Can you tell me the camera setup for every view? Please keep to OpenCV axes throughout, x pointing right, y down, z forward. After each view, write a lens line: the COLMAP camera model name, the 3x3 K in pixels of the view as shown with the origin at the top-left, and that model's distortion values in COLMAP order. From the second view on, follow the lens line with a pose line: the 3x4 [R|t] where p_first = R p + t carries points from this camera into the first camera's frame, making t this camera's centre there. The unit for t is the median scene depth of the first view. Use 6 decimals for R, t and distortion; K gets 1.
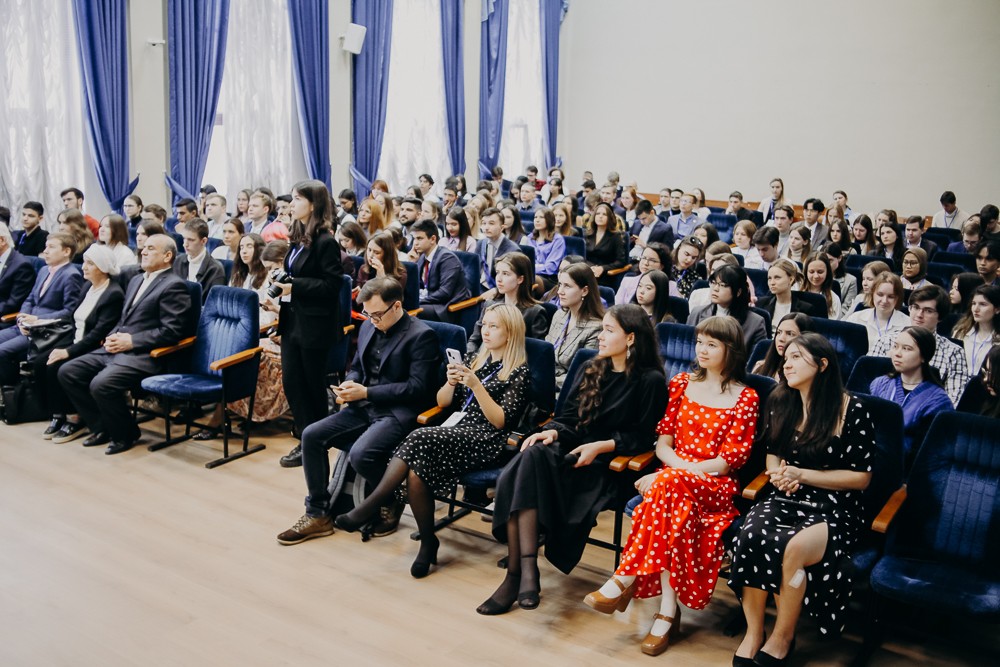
lens RADIAL K [[991.2, 0, 501.1], [0, 991.2, 329.5], [0, 0, 1]] dist [-0.120970, 0.000000]
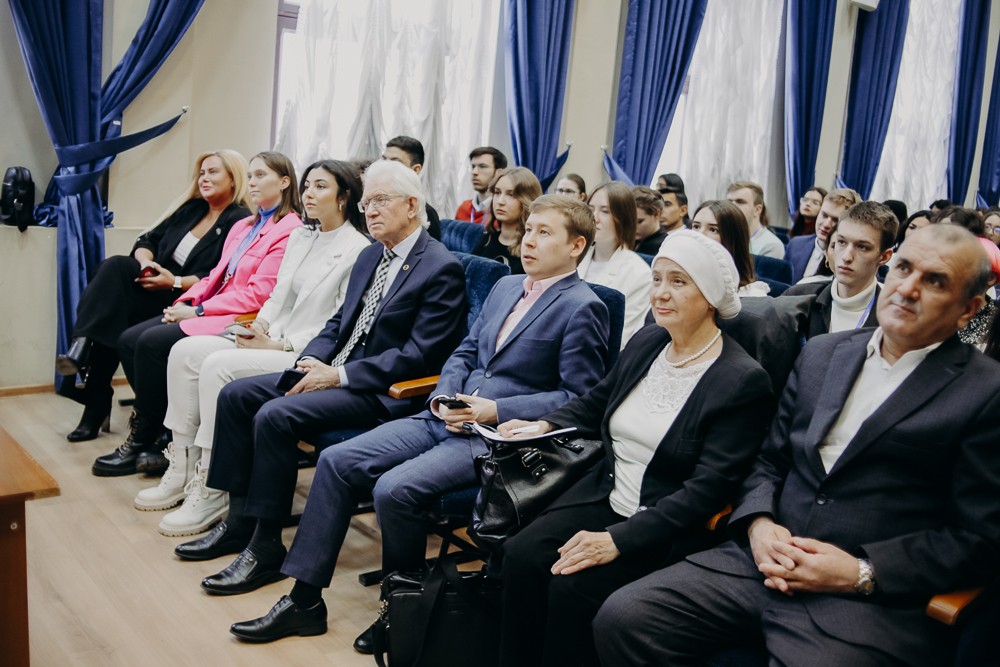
lens RADIAL K [[991.2, 0, 495.6], [0, 991.2, 337.9], [0, 0, 1]] dist [-0.120970, 0.000000]
pose [[0.955950, 0.112765, -0.271006, -0.252745], [-0.122109, 0.992357, -0.017809, -0.021744], [0.266926, 0.050117, 0.962413, 0.414218]]
